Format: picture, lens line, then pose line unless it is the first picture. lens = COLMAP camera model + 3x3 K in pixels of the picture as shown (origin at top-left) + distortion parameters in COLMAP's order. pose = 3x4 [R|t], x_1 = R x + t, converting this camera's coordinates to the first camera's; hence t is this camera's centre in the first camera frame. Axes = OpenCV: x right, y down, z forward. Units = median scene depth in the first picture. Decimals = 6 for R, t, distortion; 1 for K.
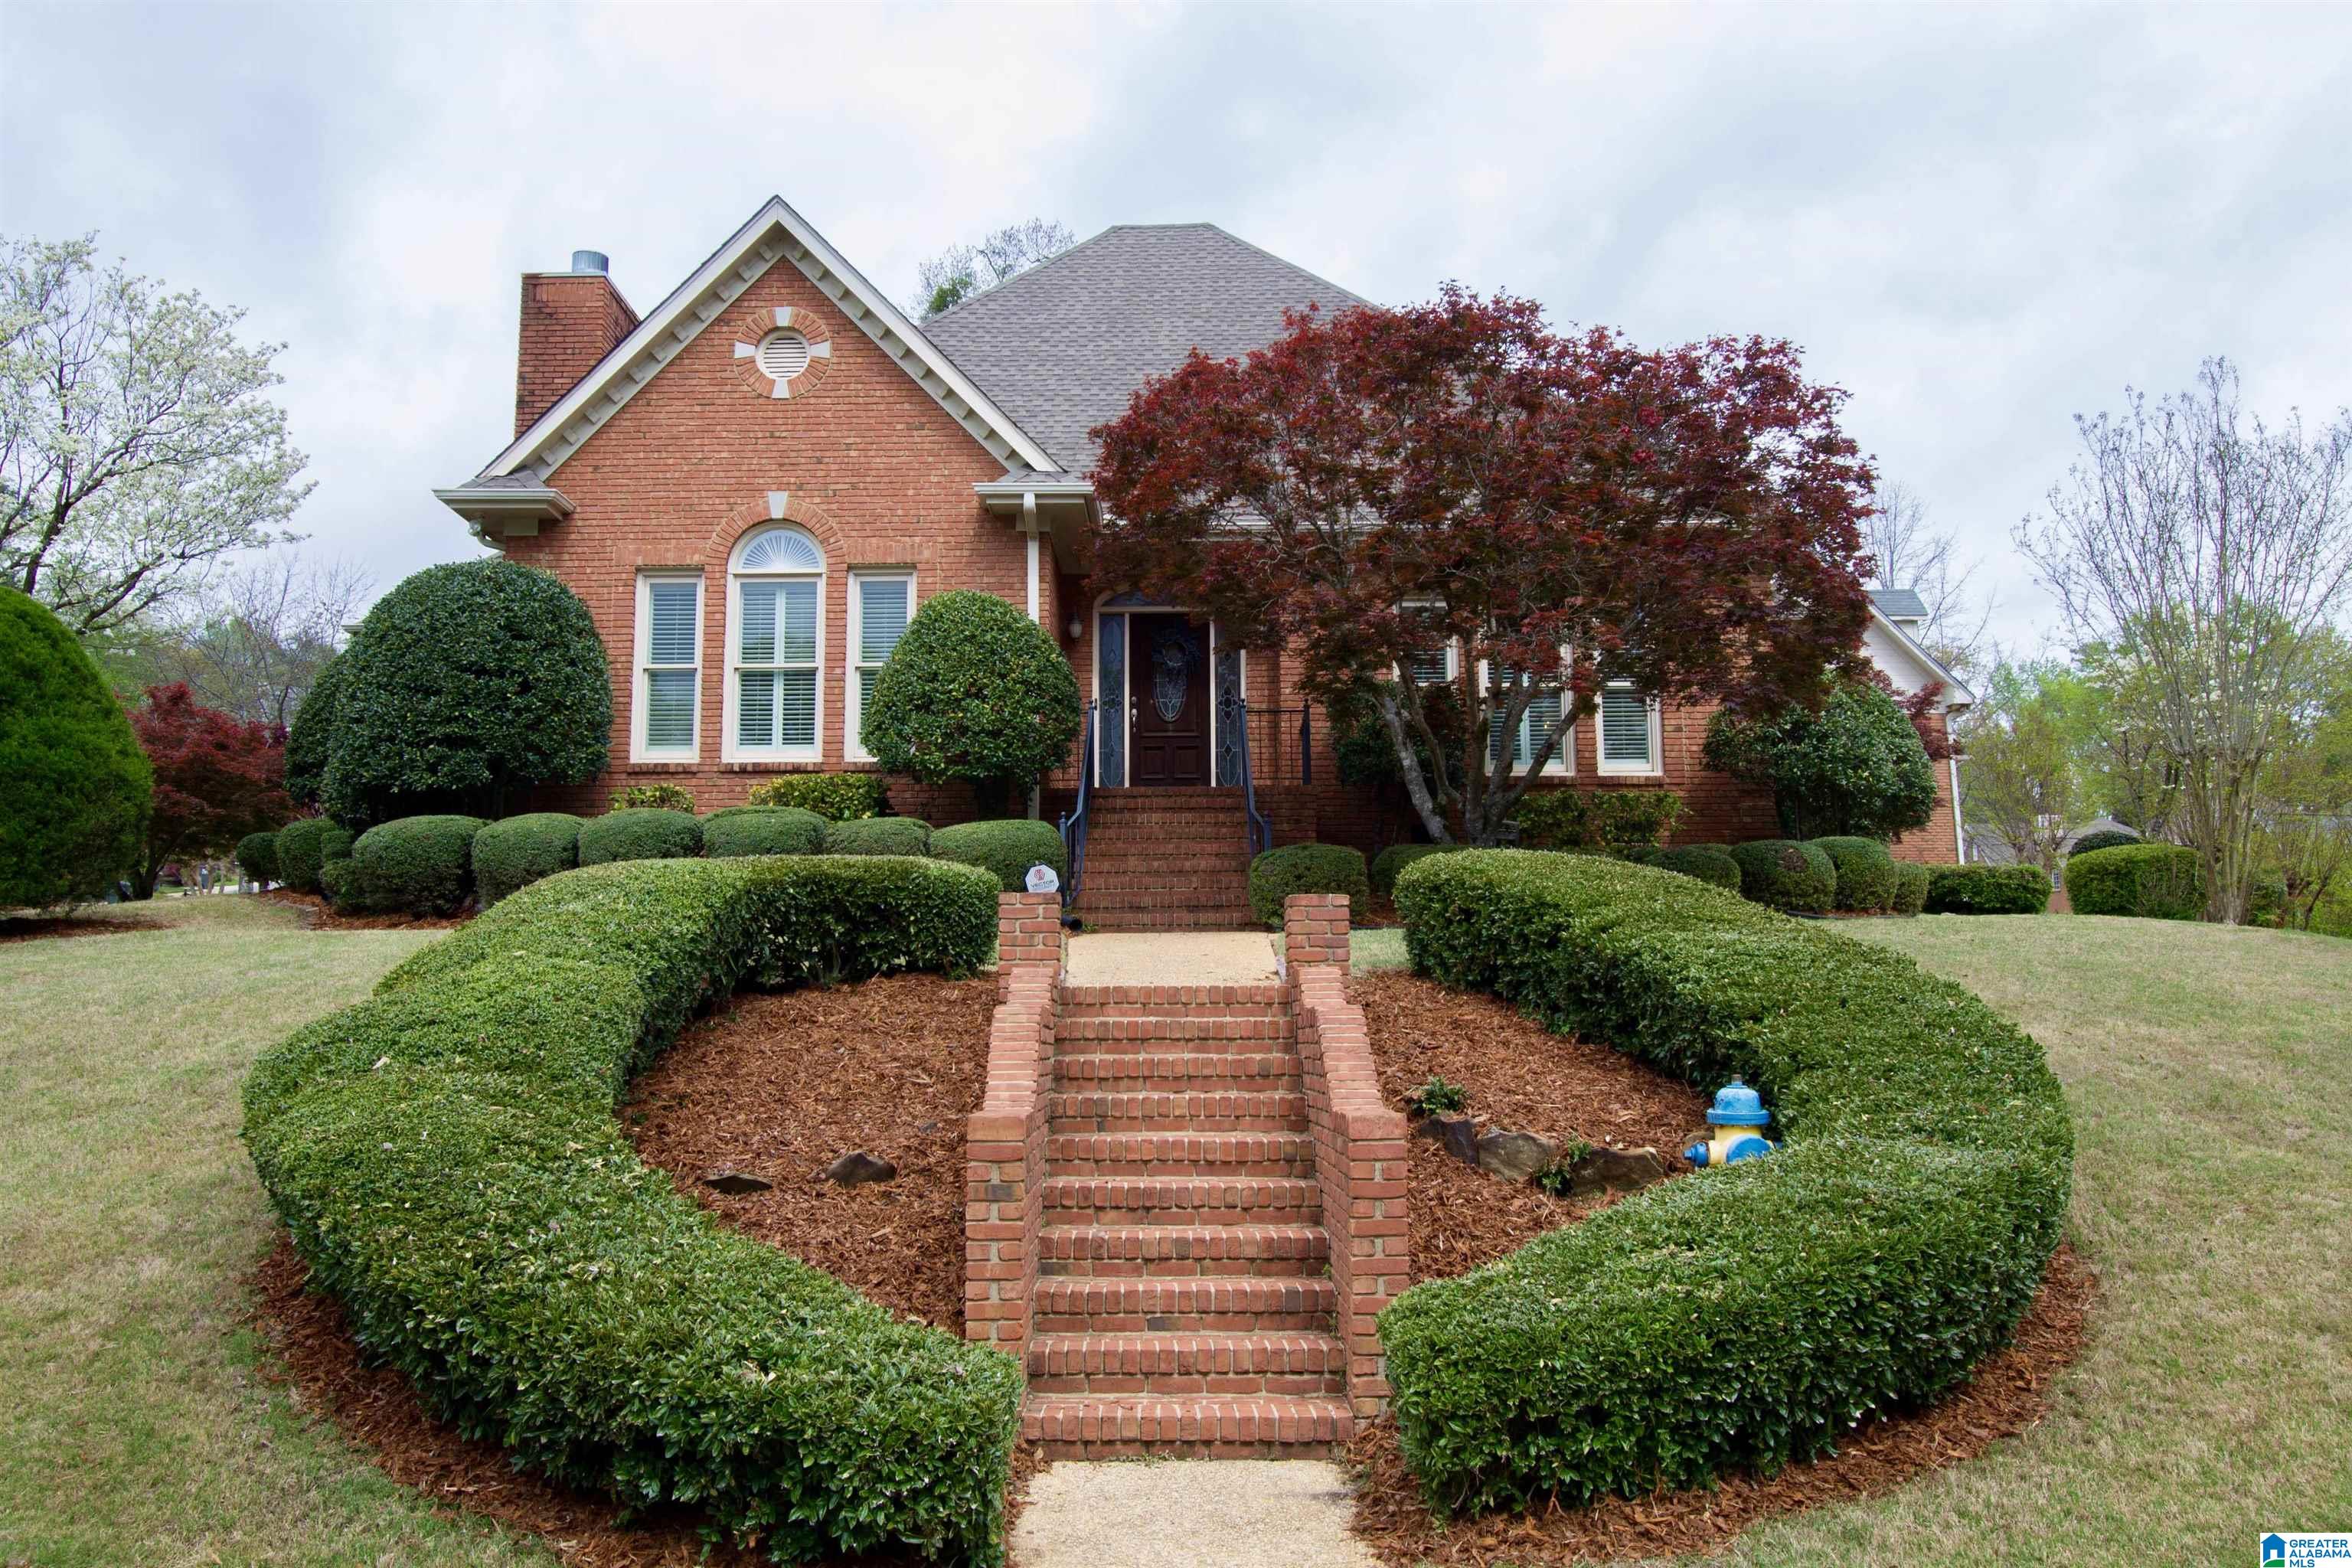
lens RADIAL K [[1165.4, 0, 1176.0], [0, 1165.4, 784.0], [0, 0, 1]] dist [0.002083, 0.000072]
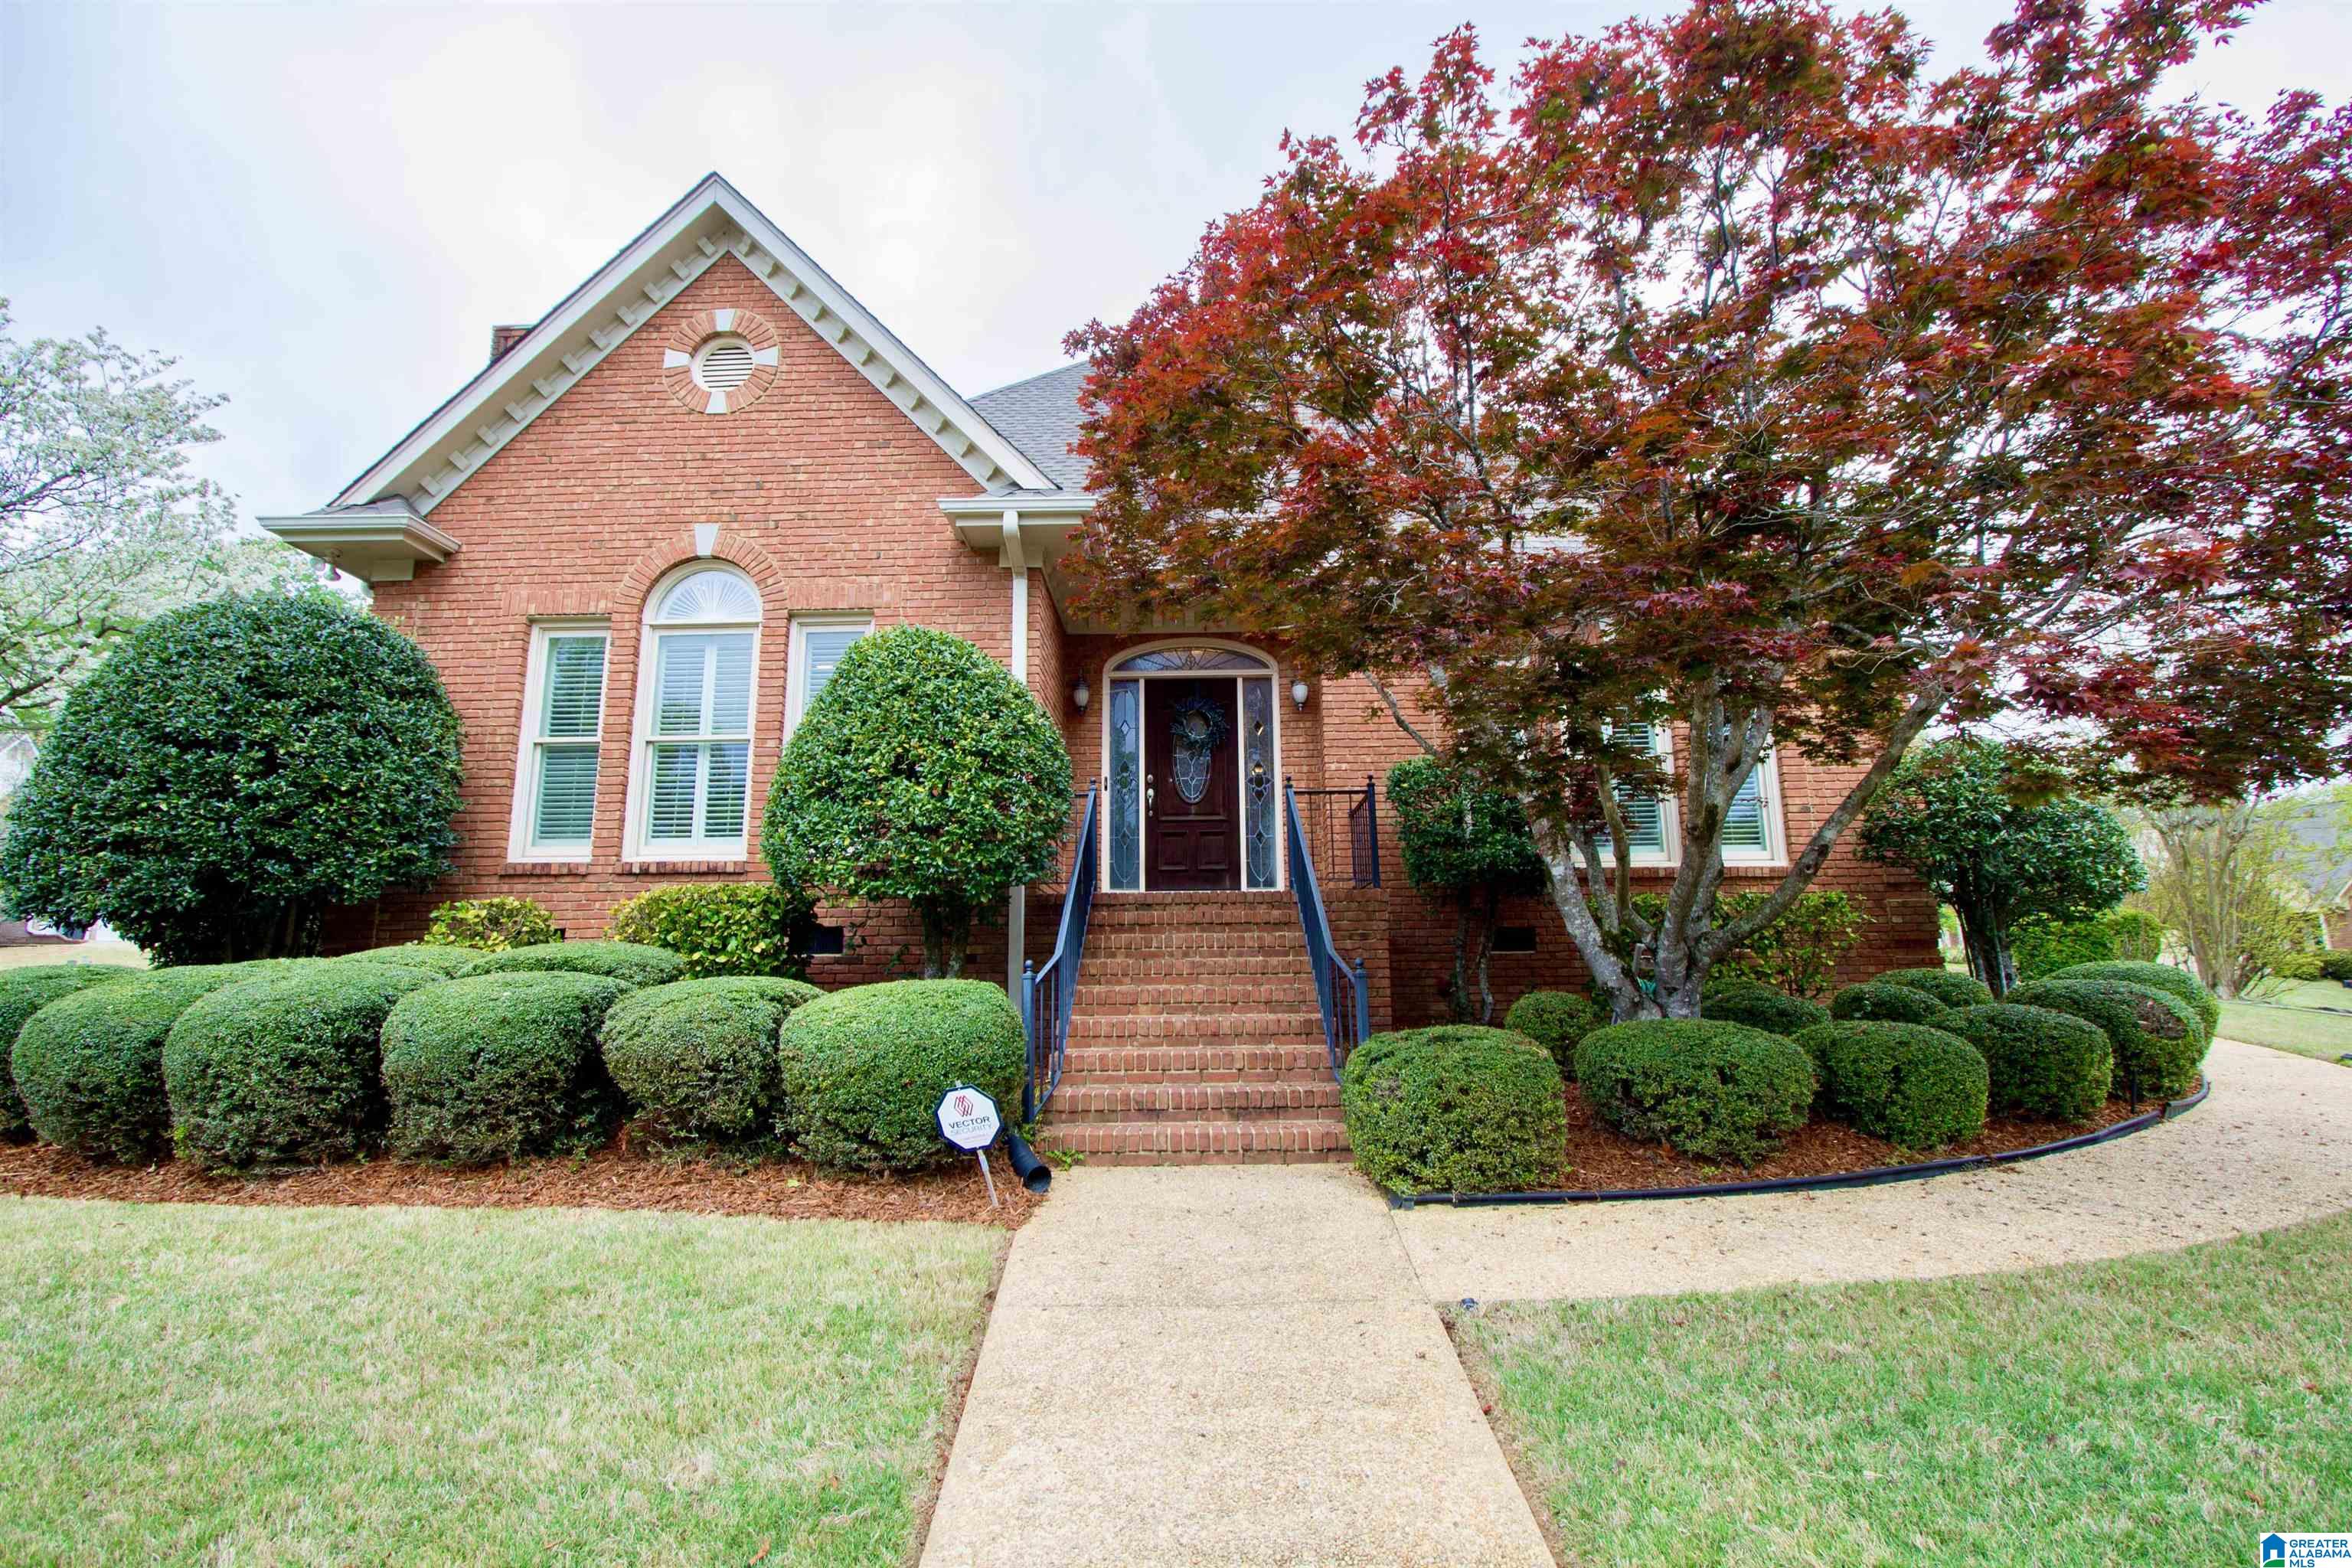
lens RADIAL K [[1098.4, 0, 1169.9], [0, 1098.4, 775.1], [0, 0, 1]] dist [-0.029906, 0.001258]
pose [[0.999743, -0.005899, -0.021874, -0.005895], [0.004254, 0.997210, -0.074532, -0.020171], [0.022252, 0.074420, 0.996979, 0.276576]]
